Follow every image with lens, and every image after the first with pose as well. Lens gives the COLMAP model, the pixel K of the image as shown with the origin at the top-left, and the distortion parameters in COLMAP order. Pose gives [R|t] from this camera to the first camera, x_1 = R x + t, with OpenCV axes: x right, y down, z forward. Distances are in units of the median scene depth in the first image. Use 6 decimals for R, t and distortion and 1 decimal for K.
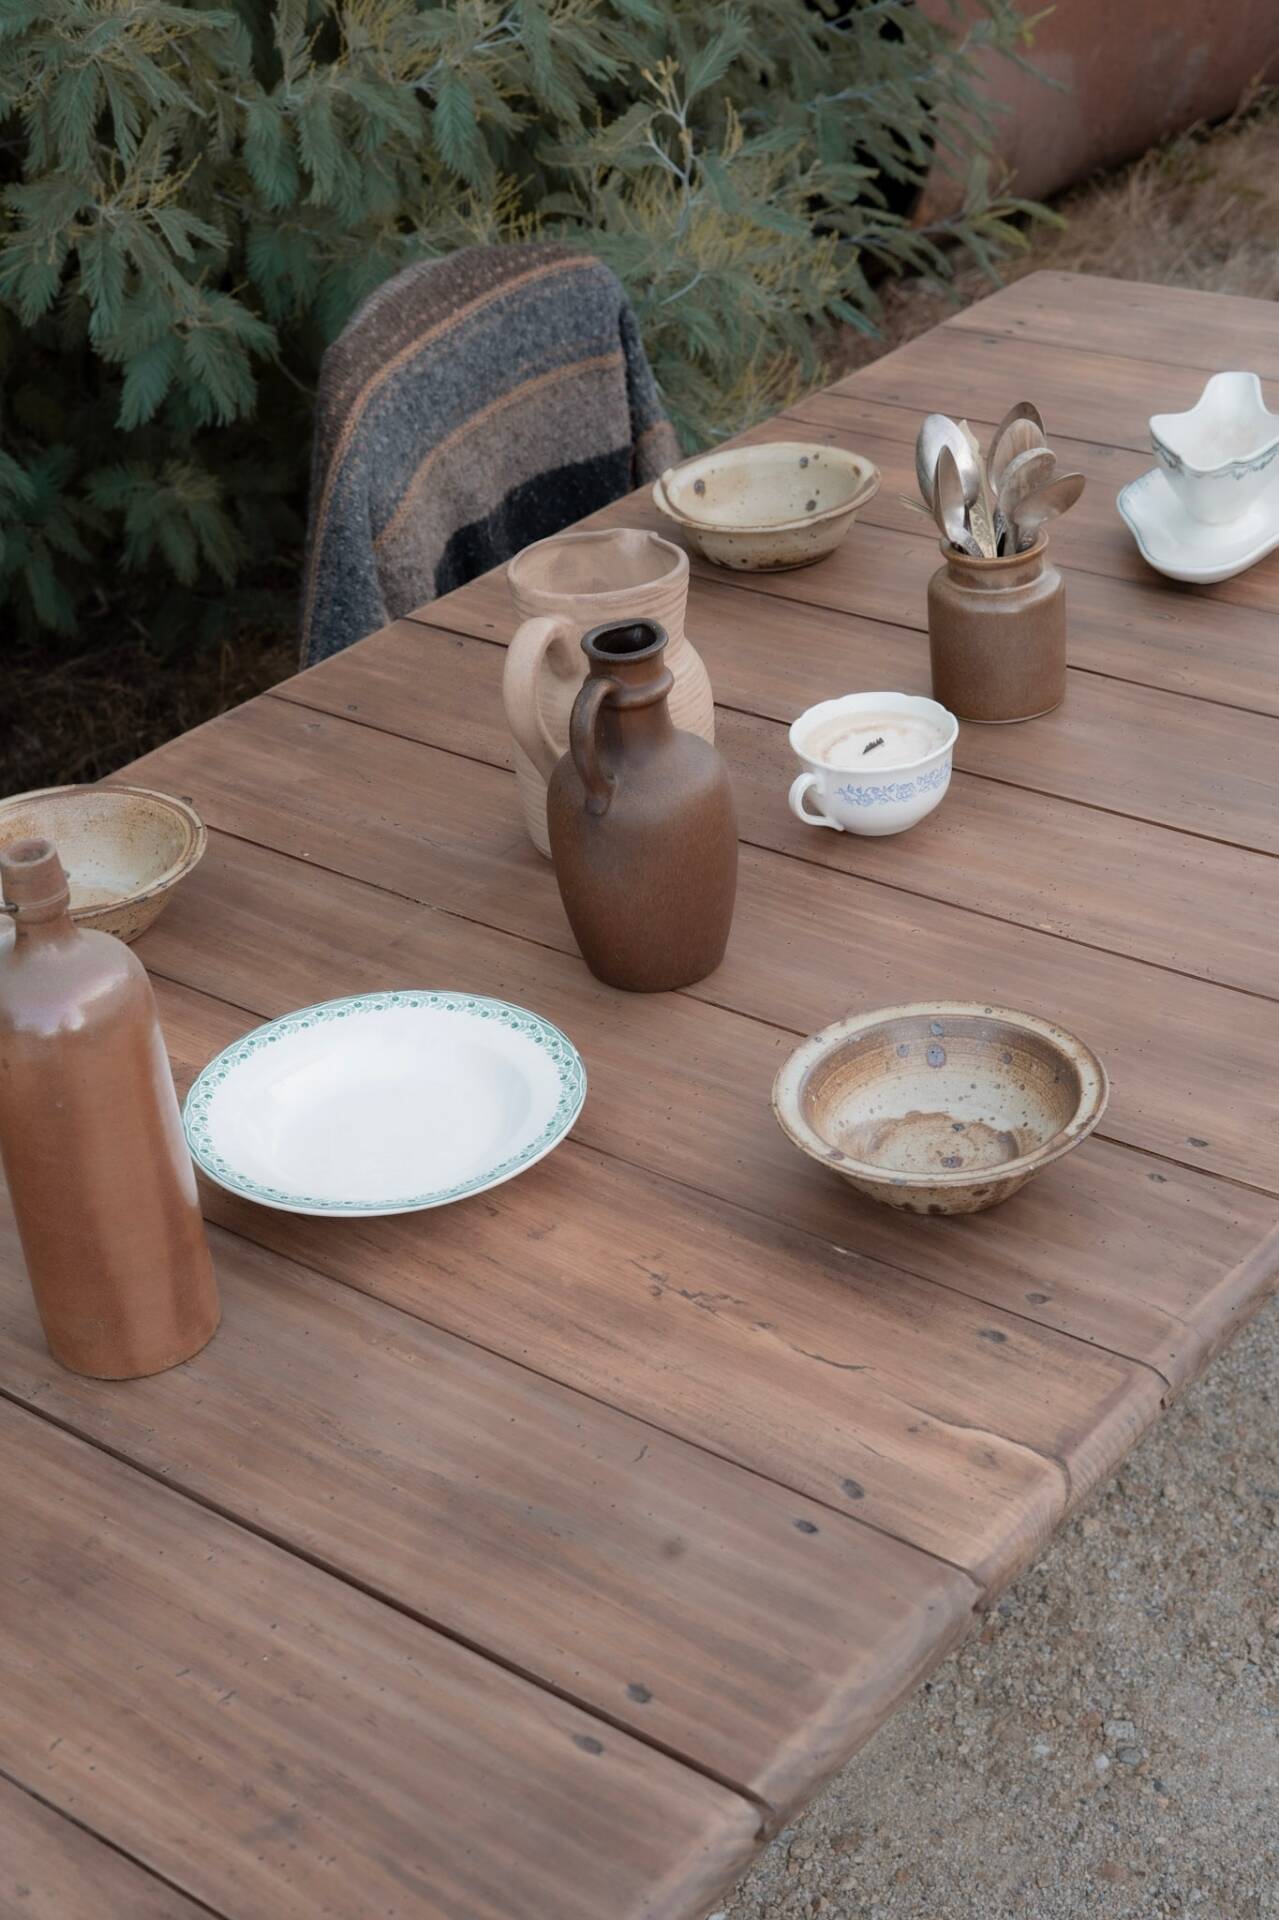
lens RADIAL K [[2845.9, 0, 634.0], [0, 2845.9, 964.6], [0, 0, 1]] dist [-0.011041, -0.043583]
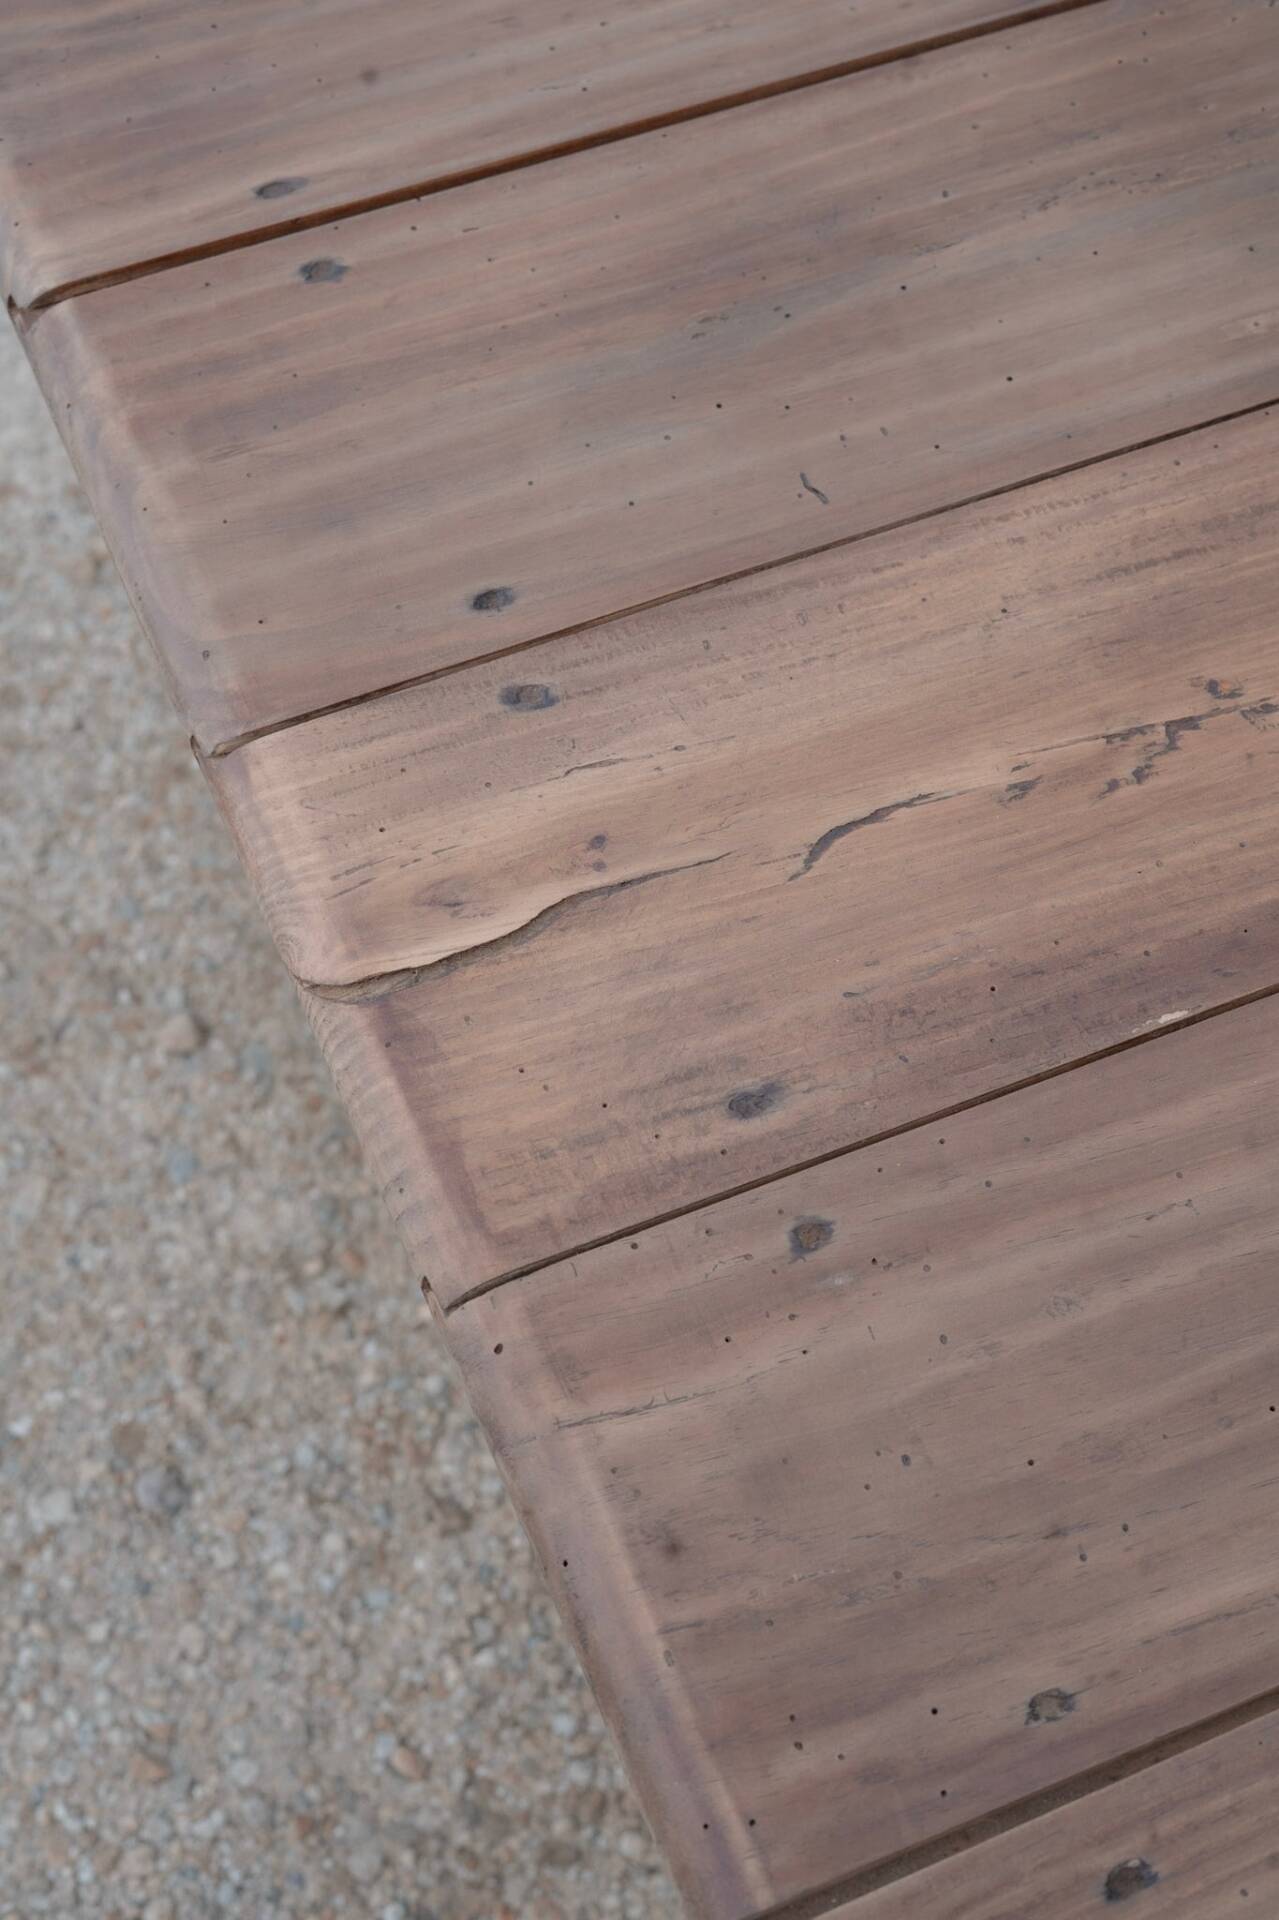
lens RADIAL K [[2845.9, 0, 634.0], [0, 2845.9, 964.6], [0, 0, 1]] dist [-0.011041, -0.043583]
pose [[-0.712188, 0.698319, -0.071687, 0.117261], [-0.697040, -0.715575, -0.045693, 0.134484], [-0.083206, 0.017426, 0.996380, 0.383217]]
